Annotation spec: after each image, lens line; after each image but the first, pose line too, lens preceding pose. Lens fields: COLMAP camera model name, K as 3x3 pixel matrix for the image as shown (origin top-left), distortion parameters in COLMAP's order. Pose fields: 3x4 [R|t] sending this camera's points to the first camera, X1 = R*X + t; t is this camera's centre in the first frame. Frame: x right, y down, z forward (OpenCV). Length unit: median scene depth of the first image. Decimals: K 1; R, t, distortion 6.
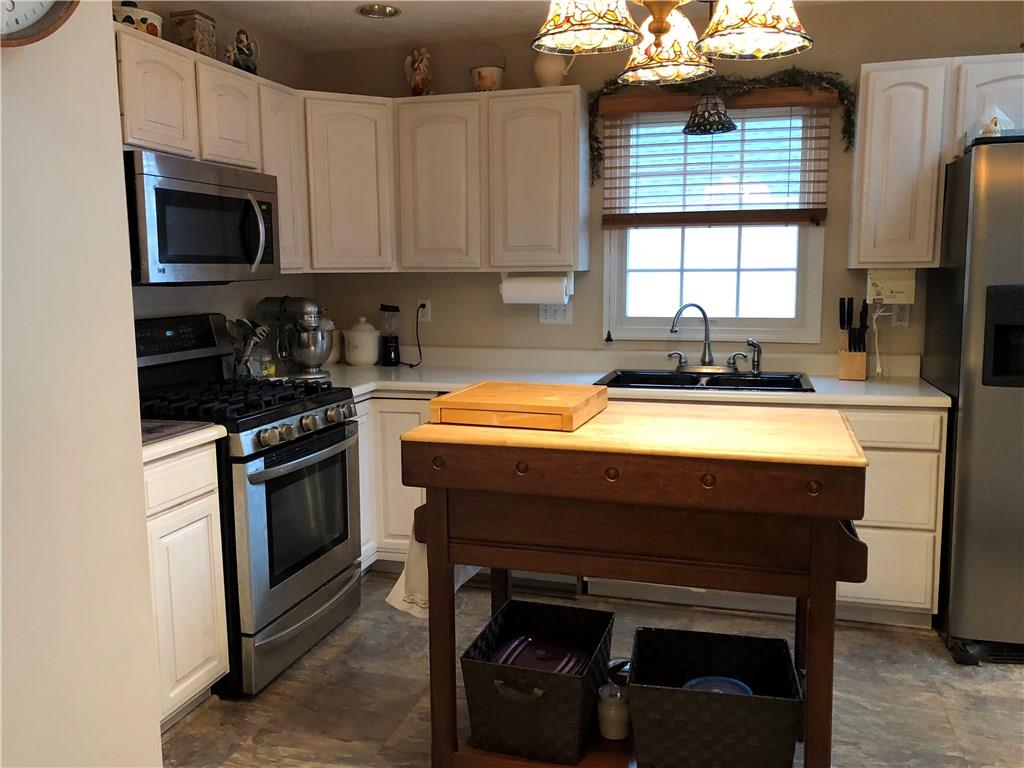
lens RADIAL K [[846.5, 0, 512.8], [0, 846.5, 383.6], [0, 0, 1]] dist [0.030072, -0.013603]
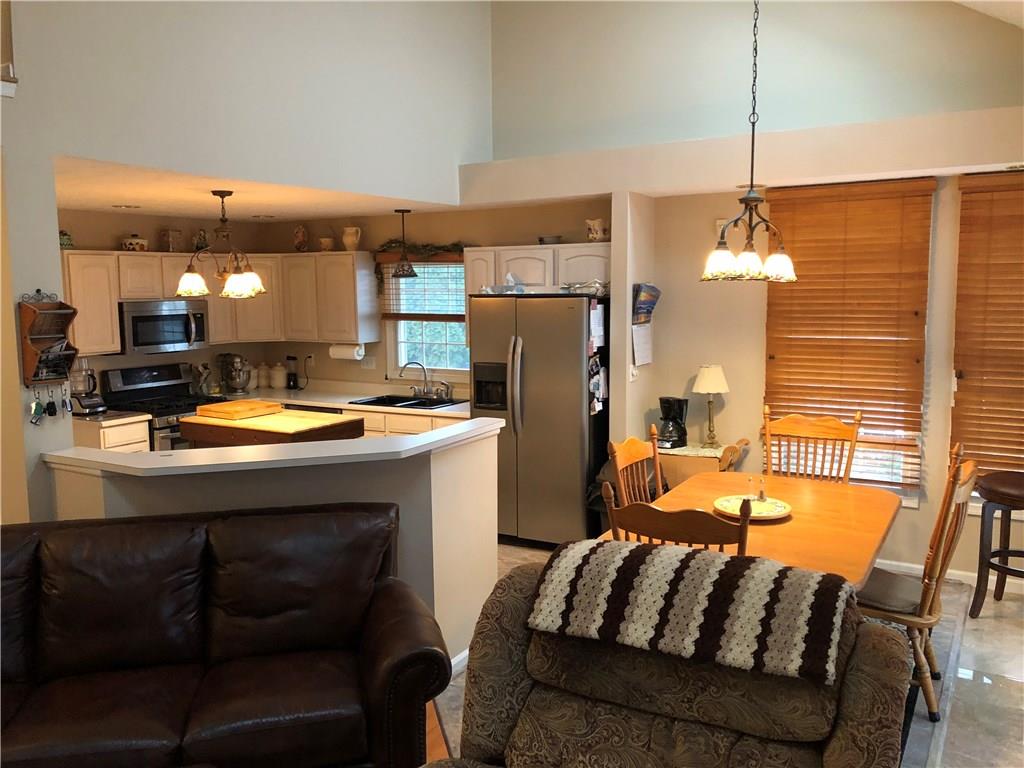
lens RADIAL K [[846.5, 0, 510.4], [0, 846.5, 377.7], [0, 0, 1]] dist [0.030072, -0.013603]
pose [[0.969838, 0.024484, -0.242519, 0.858083], [-0.029518, 0.999417, -0.017146, -0.030865], [0.241958, 0.023788, 0.969995, -0.771696]]
